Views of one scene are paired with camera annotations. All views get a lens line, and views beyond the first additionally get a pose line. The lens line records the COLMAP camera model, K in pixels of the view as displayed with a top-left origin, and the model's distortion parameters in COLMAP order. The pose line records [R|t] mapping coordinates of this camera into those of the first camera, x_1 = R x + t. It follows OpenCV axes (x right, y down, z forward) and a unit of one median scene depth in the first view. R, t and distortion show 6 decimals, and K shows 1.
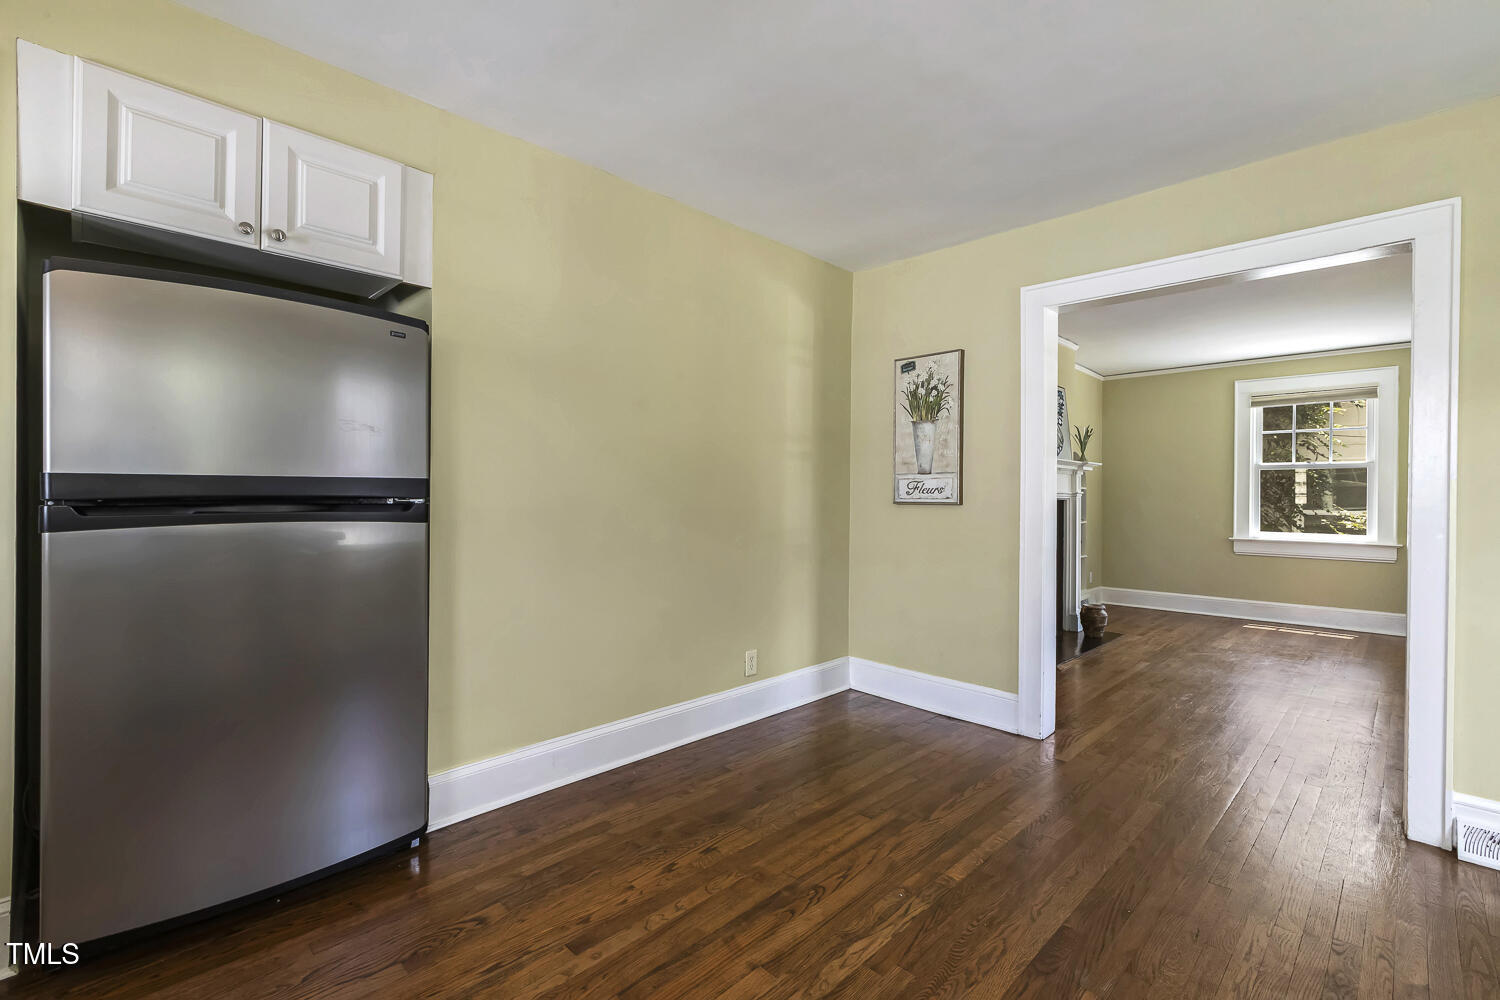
lens RADIAL K [[666.8, 0, 751.2], [0, 666.8, 498.6], [0, 0, 1]] dist [0.004308, -0.000275]
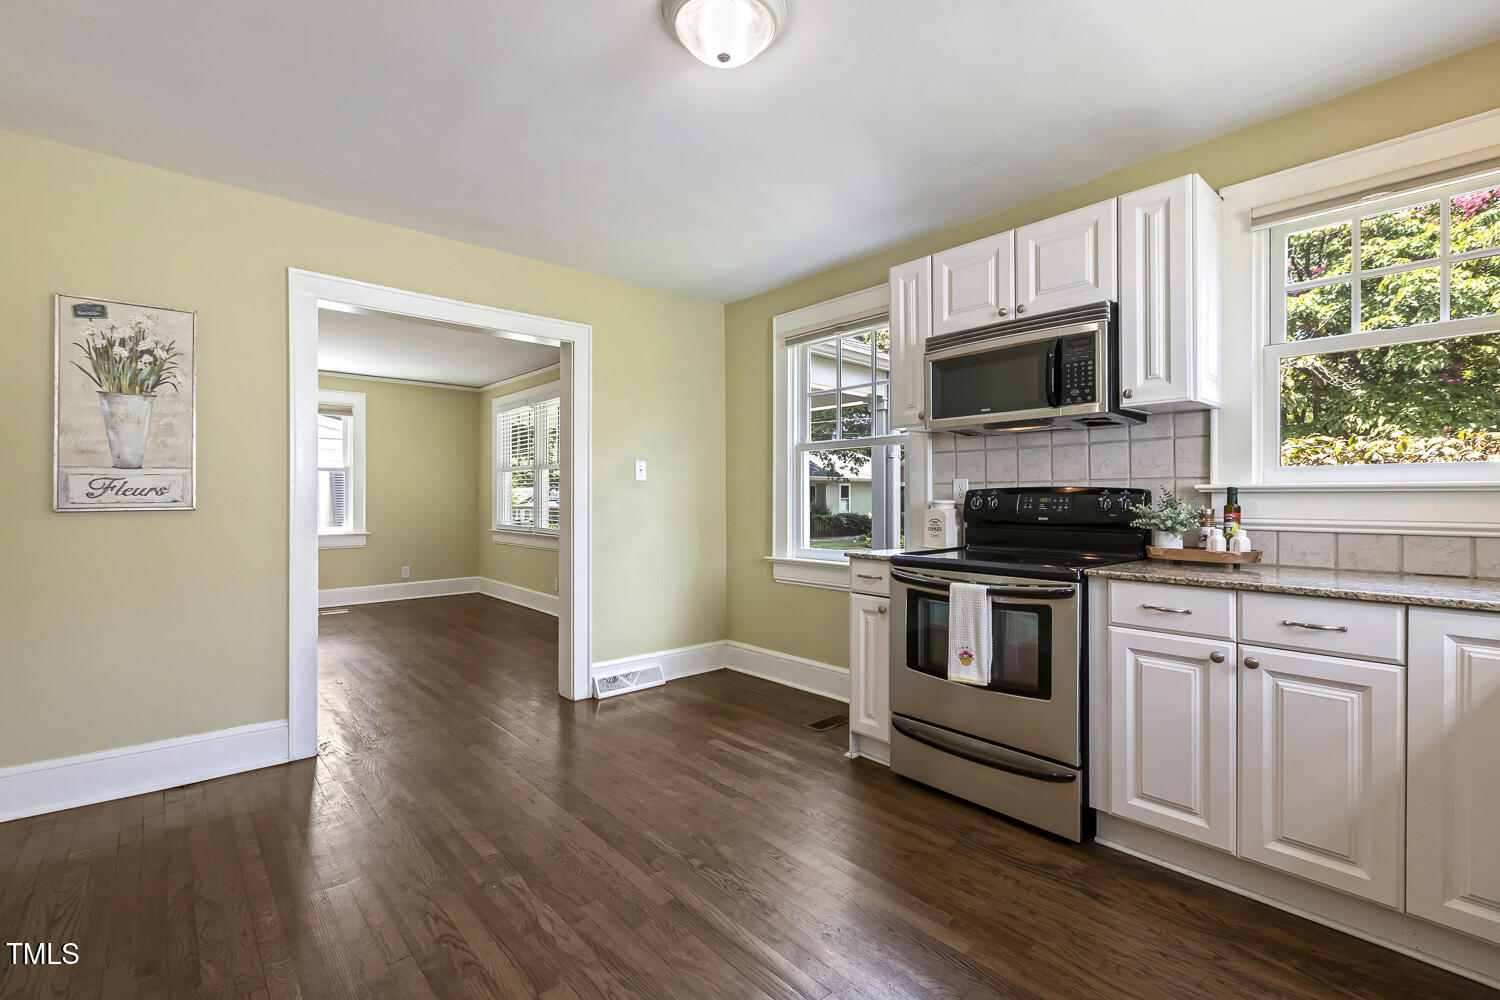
lens RADIAL K [[666.8, 0, 751.3], [0, 666.8, 499.5], [0, 0, 1]] dist [0.004308, -0.000275]
pose [[0.071516, -0.012742, 0.997358, -0.415171], [0.009131, 0.999885, 0.012120, -0.006306], [-0.997398, 0.008240, 0.071624, 0.285881]]
